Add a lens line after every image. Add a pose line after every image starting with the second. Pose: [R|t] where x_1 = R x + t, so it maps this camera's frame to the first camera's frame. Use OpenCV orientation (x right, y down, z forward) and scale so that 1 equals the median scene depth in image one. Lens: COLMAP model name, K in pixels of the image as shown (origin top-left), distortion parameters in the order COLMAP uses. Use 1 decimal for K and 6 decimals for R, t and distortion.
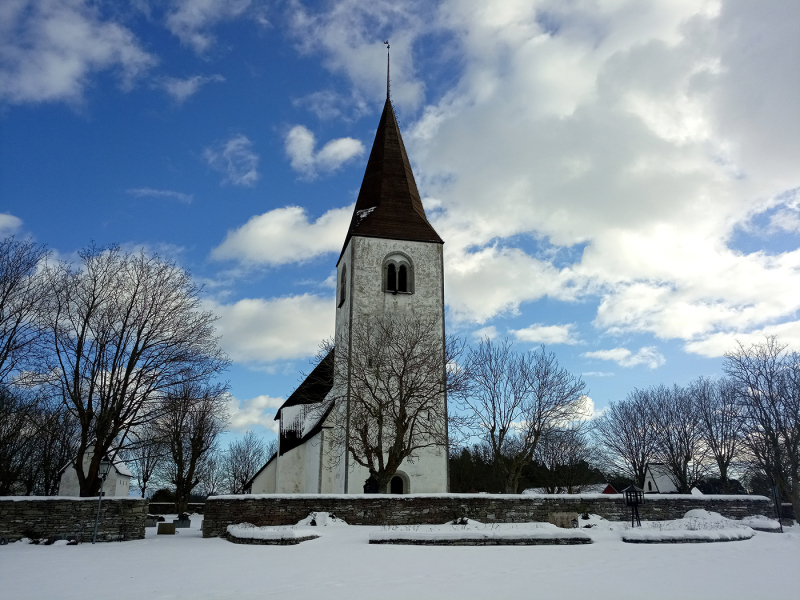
lens RADIAL K [[581.4, 0, 404.8], [0, 581.4, 293.5], [0, 0, 1]] dist [0.017372, 0.002407]
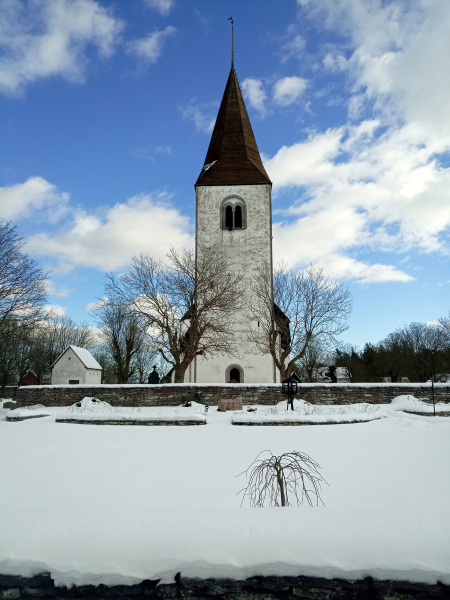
lens RADIAL K [[436.0, 0, 223.8], [0, 436.0, 296.7], [0, 0, 1]] dist [0.017372, 0.002407]
pose [[0.967199, -0.053245, -0.248377, 0.196009], [0.086719, 0.988254, 0.125836, 0.023989], [0.238759, -0.143247, 0.960455, 0.072075]]
